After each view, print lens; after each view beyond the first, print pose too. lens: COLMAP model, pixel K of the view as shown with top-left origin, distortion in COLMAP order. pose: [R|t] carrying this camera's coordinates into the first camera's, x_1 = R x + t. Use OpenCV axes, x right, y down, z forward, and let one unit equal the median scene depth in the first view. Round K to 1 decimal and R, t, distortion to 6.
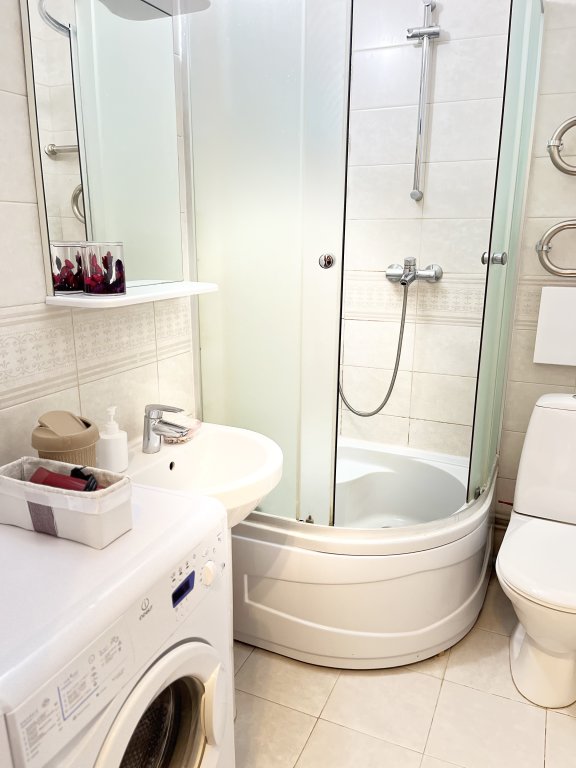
lens RADIAL K [[577.5, 0, 289.2], [0, 577.5, 388.0], [0, 0, 1]] dist [0.060851, -0.087397]
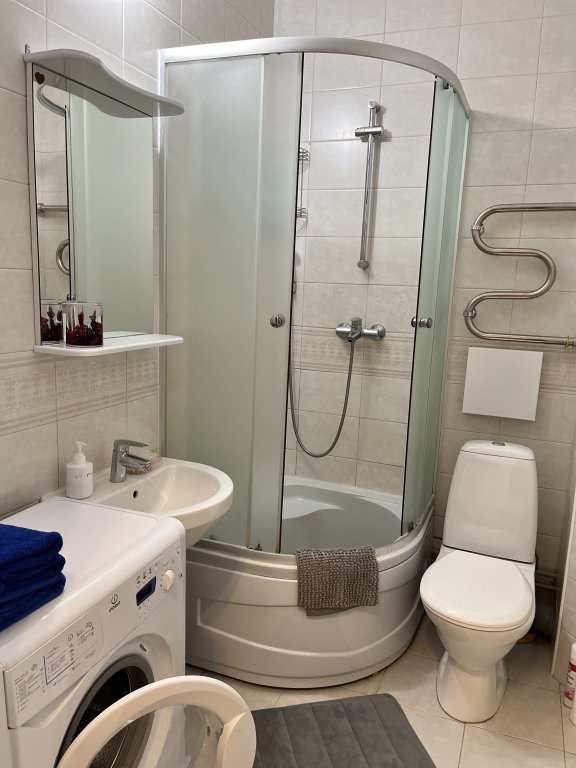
lens RADIAL K [[577.5, 0, 289.2], [0, 577.5, 388.0], [0, 0, 1]] dist [0.060851, -0.087397]
pose [[0.998692, 0.029049, 0.042075, 0.036911], [-0.025678, 0.996578, -0.078563, 0.006639], [-0.044213, 0.077380, 0.996021, -0.134746]]
